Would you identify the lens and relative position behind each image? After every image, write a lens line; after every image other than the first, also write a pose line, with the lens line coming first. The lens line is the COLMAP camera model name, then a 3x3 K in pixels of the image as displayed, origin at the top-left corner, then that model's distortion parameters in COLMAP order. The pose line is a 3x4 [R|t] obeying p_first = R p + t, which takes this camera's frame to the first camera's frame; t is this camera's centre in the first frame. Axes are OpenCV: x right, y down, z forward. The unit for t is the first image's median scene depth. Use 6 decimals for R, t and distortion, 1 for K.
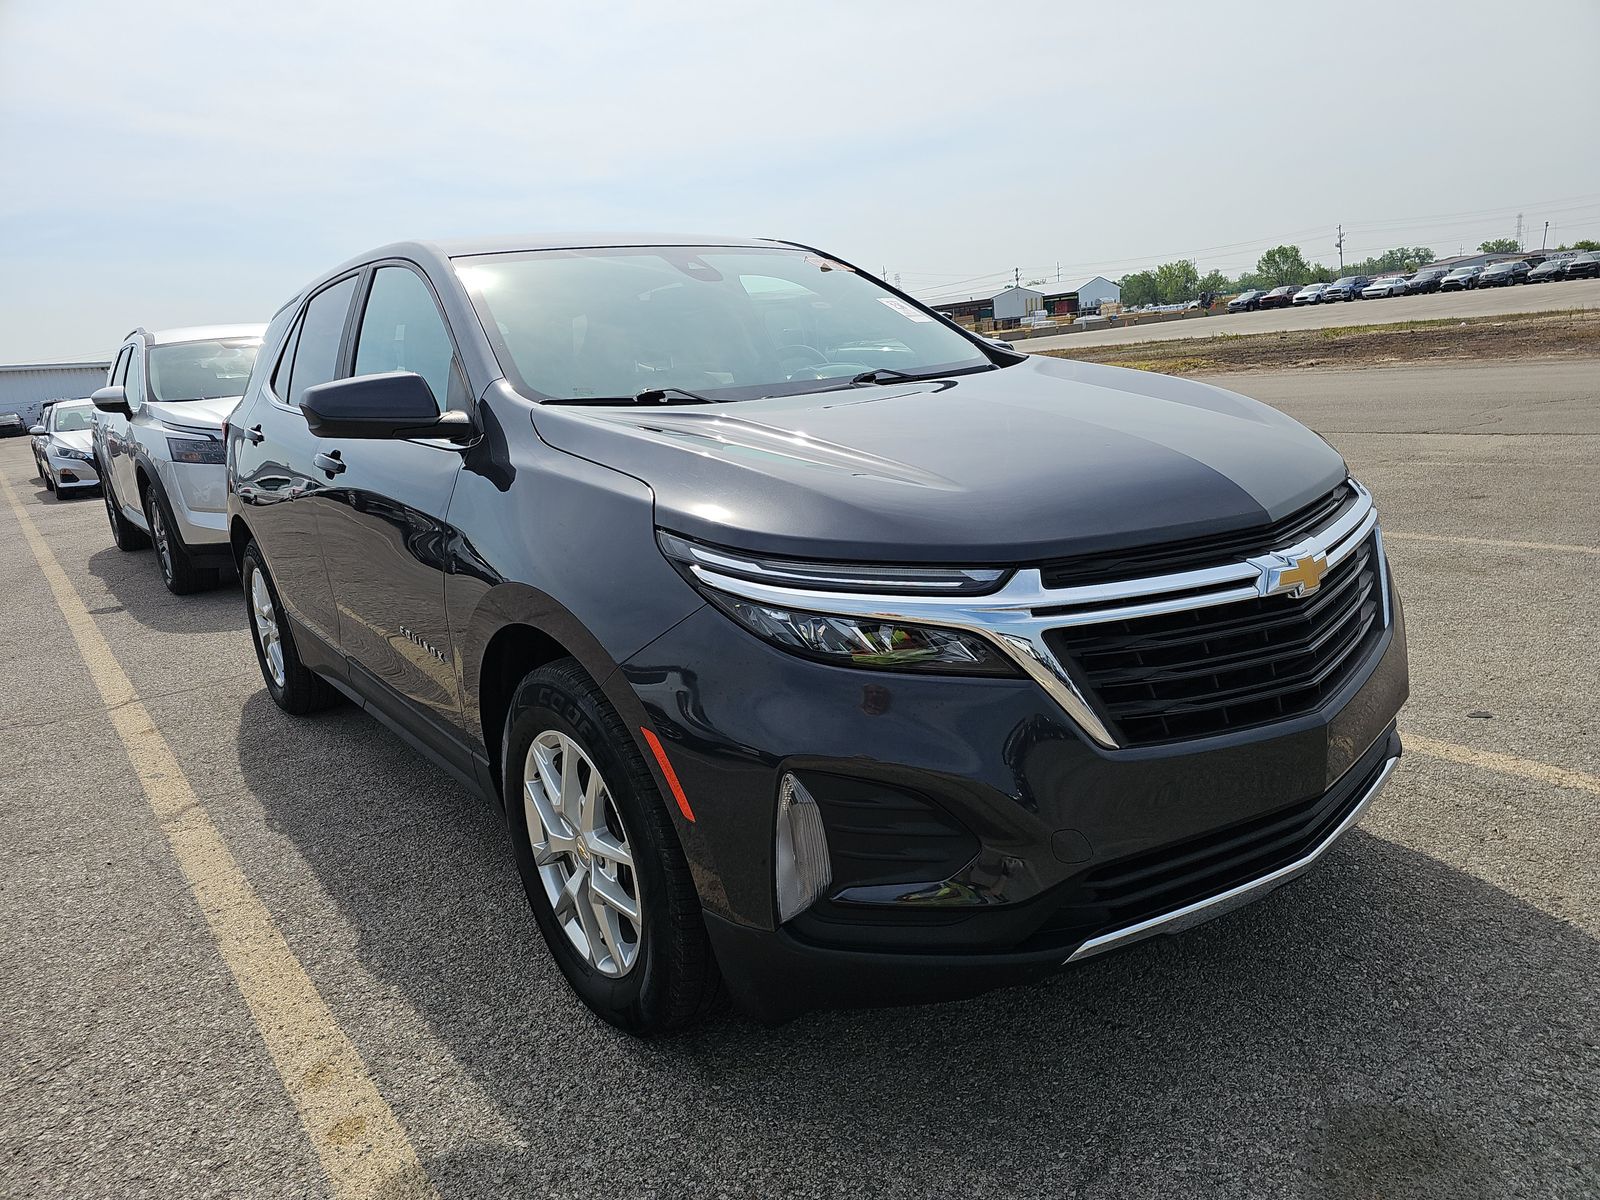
lens RADIAL K [[1062.8, 0, 793.1], [0, 1062.8, 588.6], [0, 0, 1]] dist [0.049602, -0.034859]
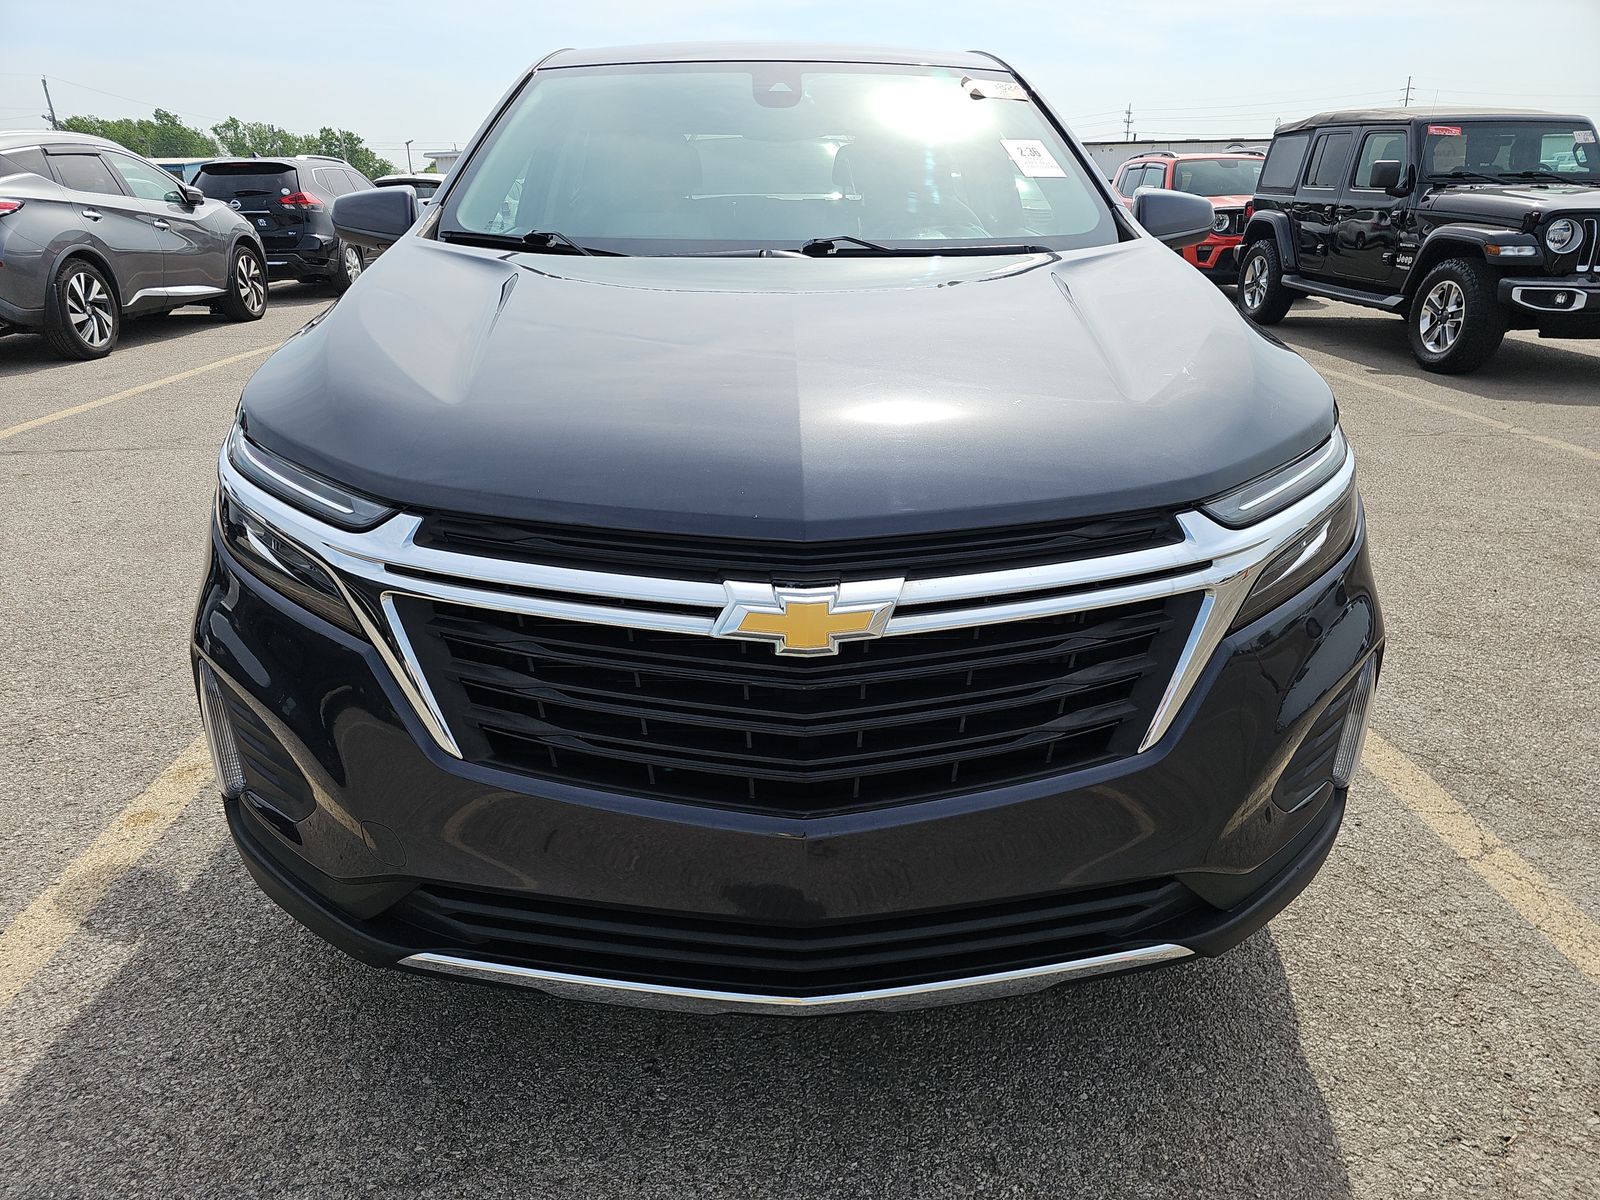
lens RADIAL K [[1062.8, 0, 793.1], [0, 1062.8, 588.6], [0, 0, 1]] dist [0.049602, -0.034859]
pose [[0.806744, 0.284566, -0.517866, 0.796658], [-0.195797, 0.955626, 0.220096, -0.179208], [0.557519, -0.076164, 0.826663, 0.433877]]
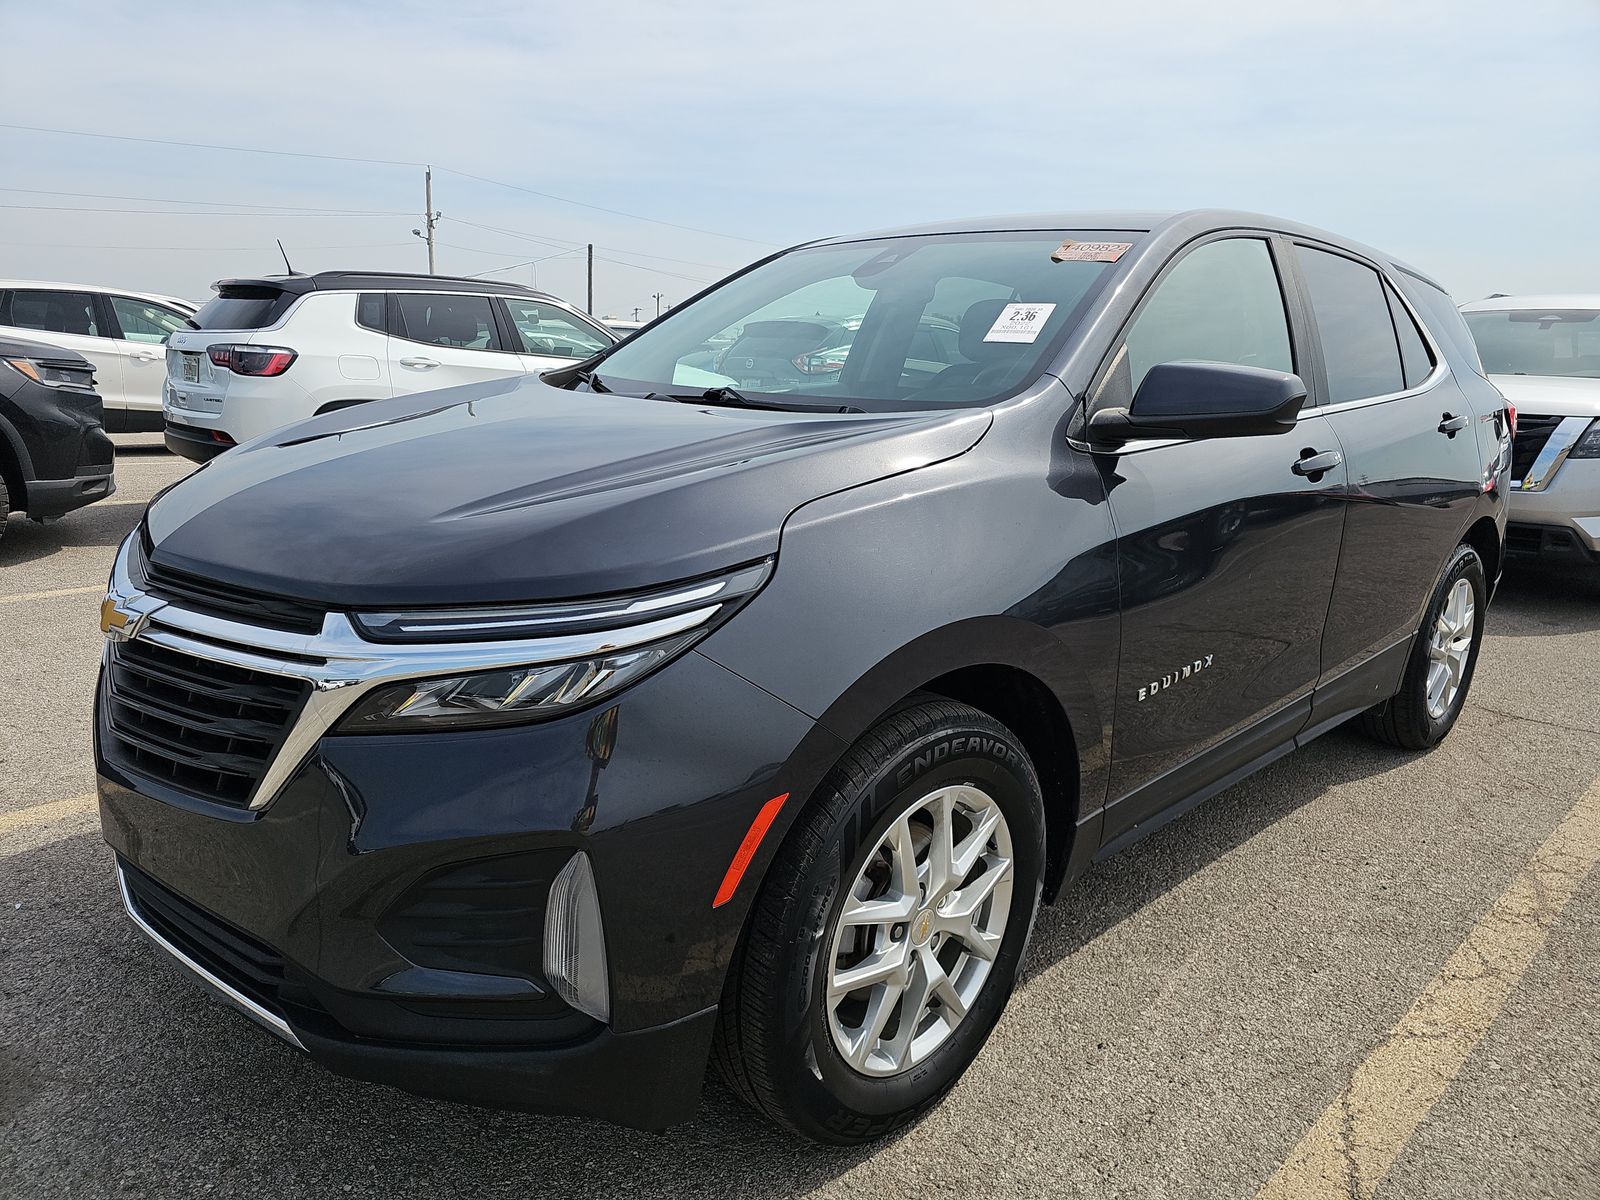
lens RADIAL K [[1097.9, 0, 800.0], [0, 1097.9, 600.0], [0, 0, 1]] dist [0.046090, -0.001228]
pose [[0.072192, 0.304615, -0.949736, 1.445056], [-0.251962, 0.926905, 0.278140, -0.454089], [0.965041, 0.219218, 0.143667, 1.434518]]
